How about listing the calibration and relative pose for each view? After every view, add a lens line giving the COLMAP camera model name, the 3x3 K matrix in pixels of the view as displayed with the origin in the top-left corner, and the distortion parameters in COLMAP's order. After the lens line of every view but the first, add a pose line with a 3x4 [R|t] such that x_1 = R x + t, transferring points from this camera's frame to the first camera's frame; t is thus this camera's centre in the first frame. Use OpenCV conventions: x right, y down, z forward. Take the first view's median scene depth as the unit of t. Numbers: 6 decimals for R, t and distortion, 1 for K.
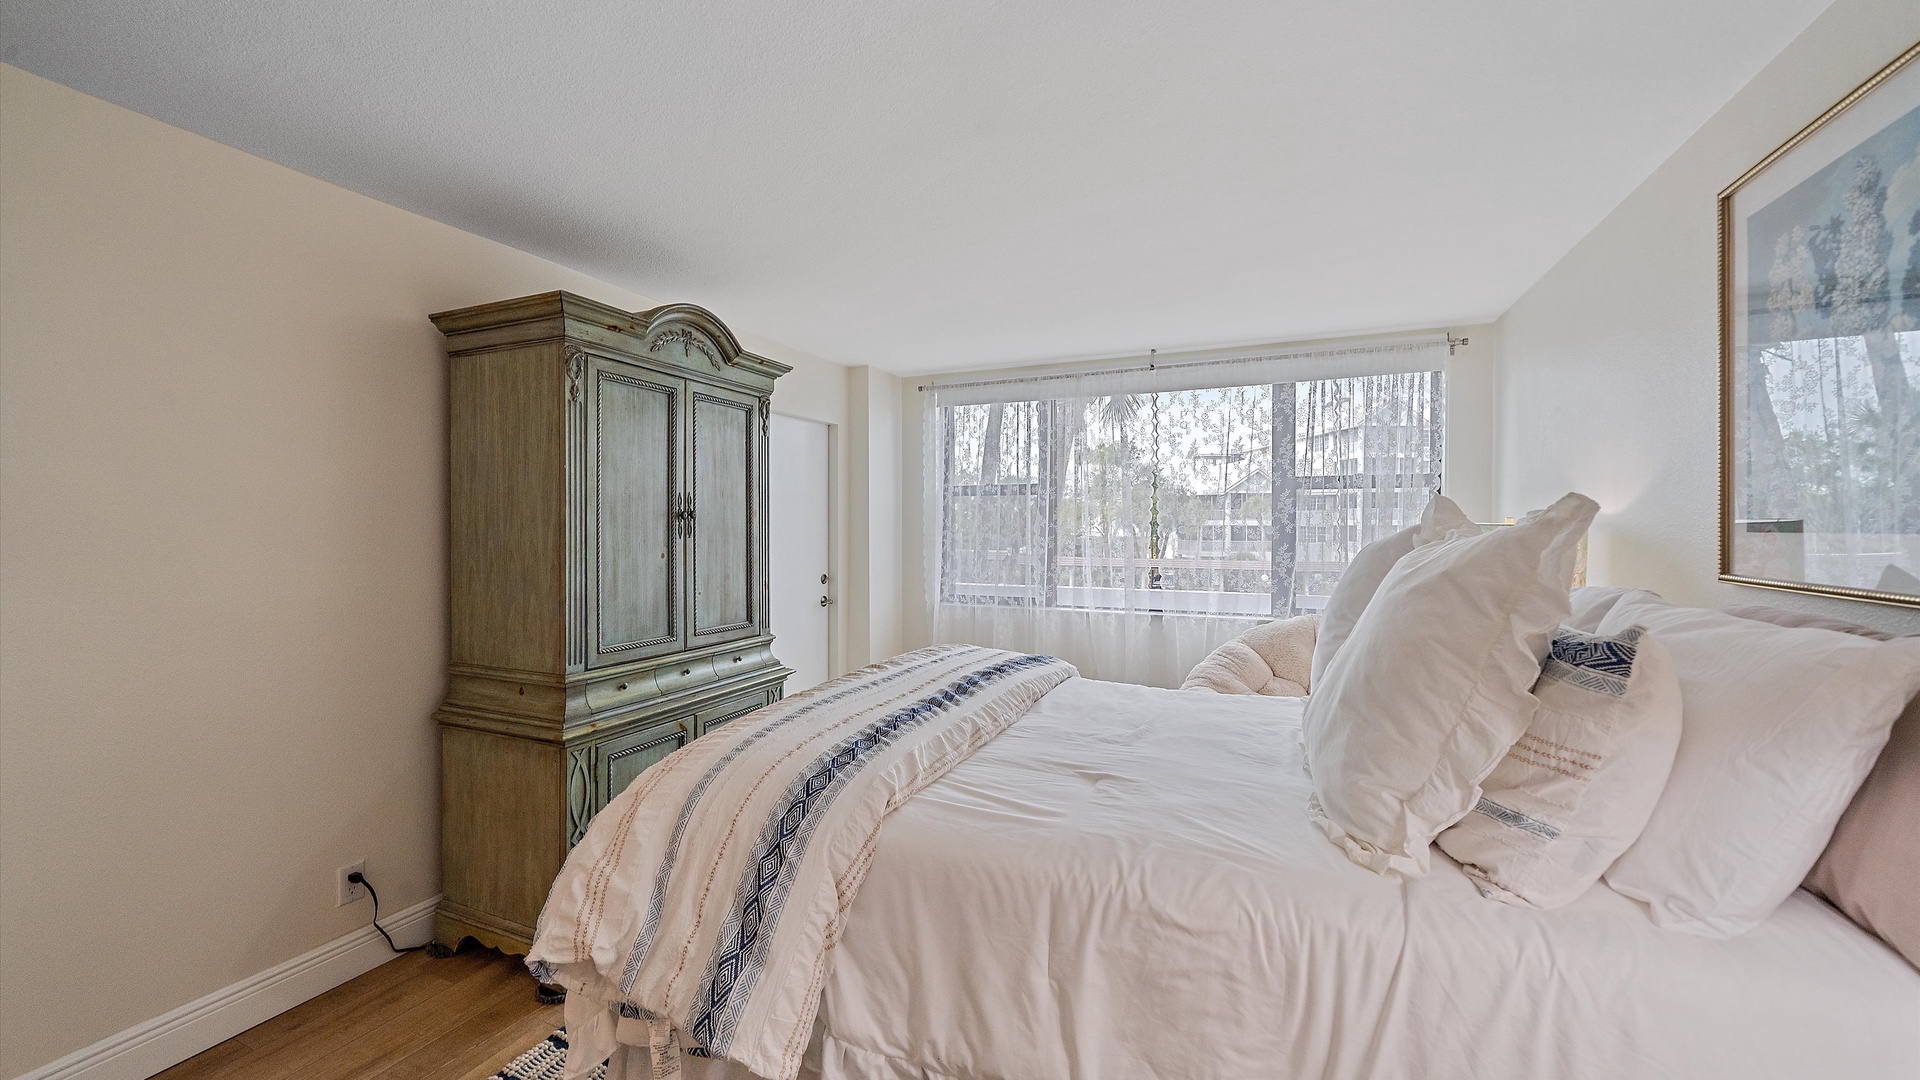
lens RADIAL K [[745.2, 0, 960.0], [0, 745.2, 540.0], [0, 0, 1]] dist [-0.000192, -0.000166]
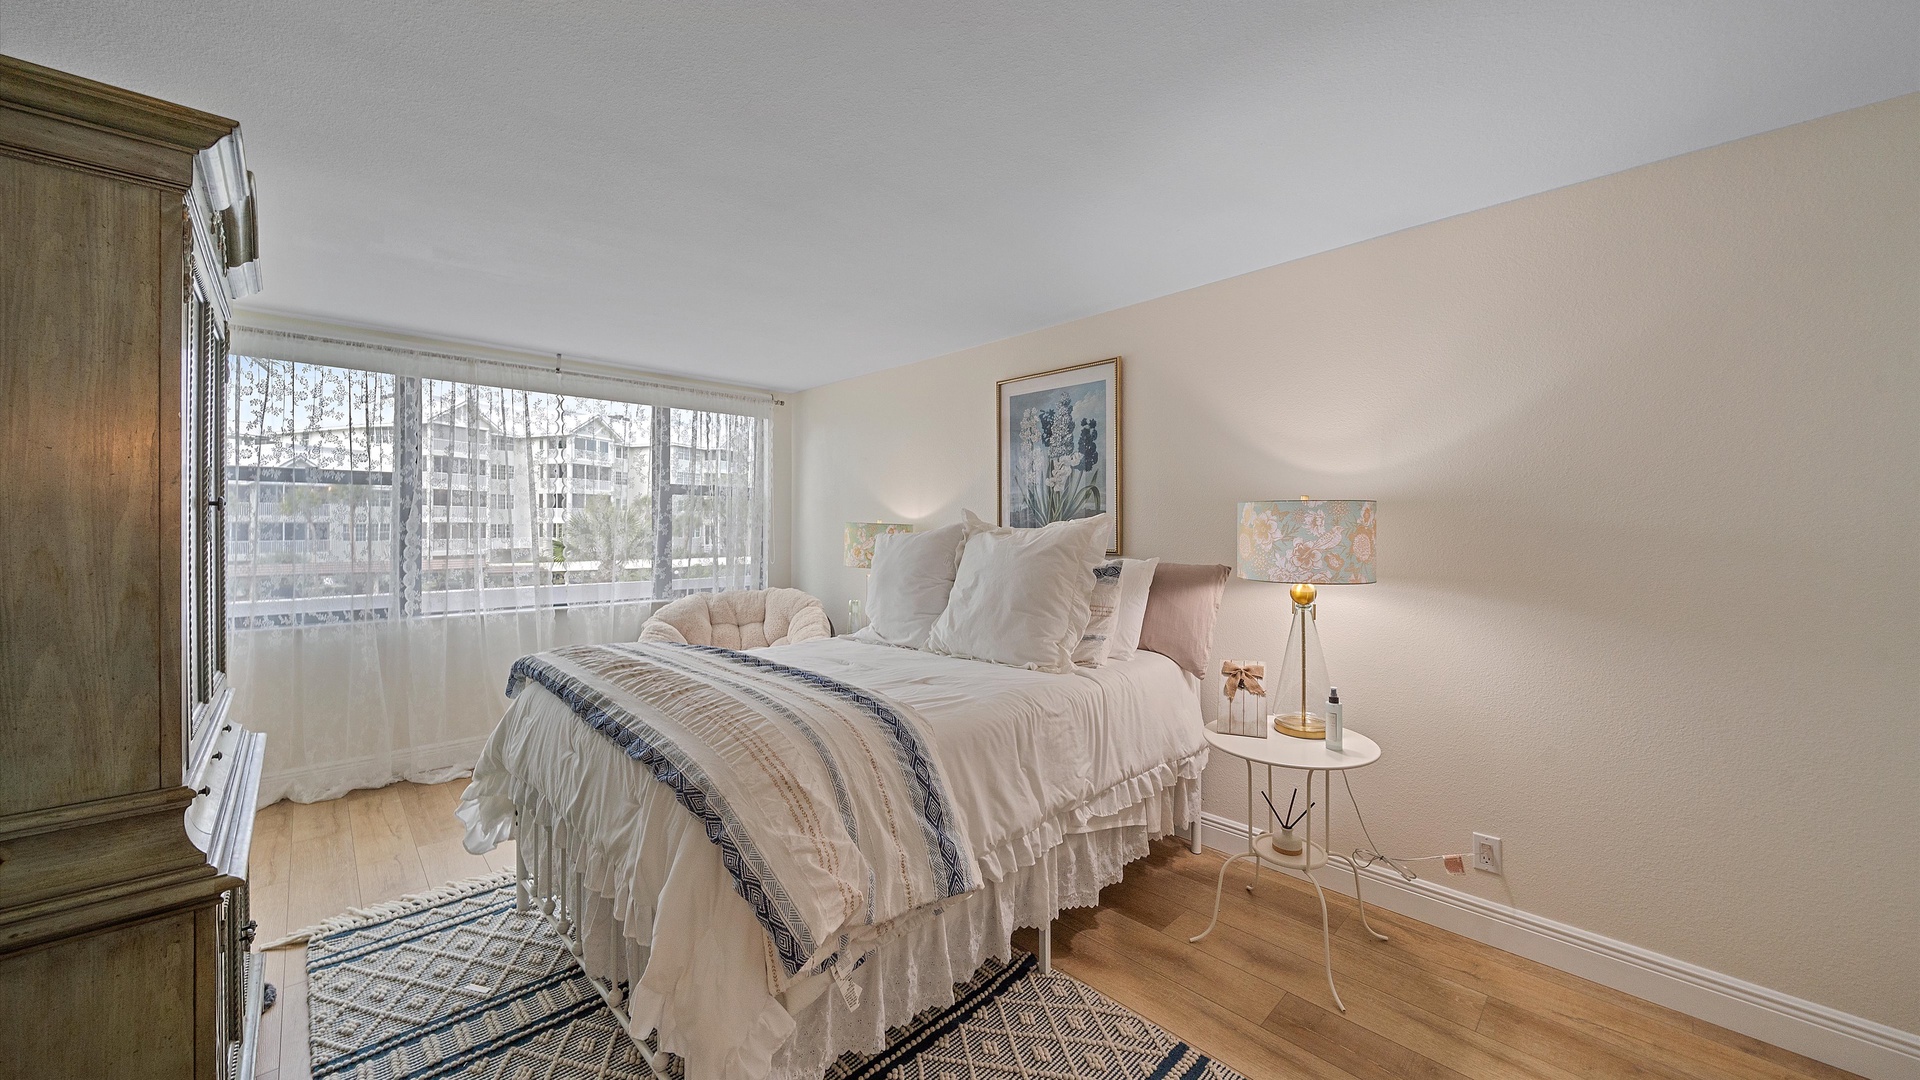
lens RADIAL K [[674.9, 0, 953.6], [0, 674.9, 533.6], [0, 0, 1]] dist [0.000302, -0.000080]
pose [[0.379407, -0.007272, 0.925201, -1.278043], [0.012053, 0.999923, 0.002917, -0.001890], [-0.925152, 0.010045, 0.379465, 0.436999]]
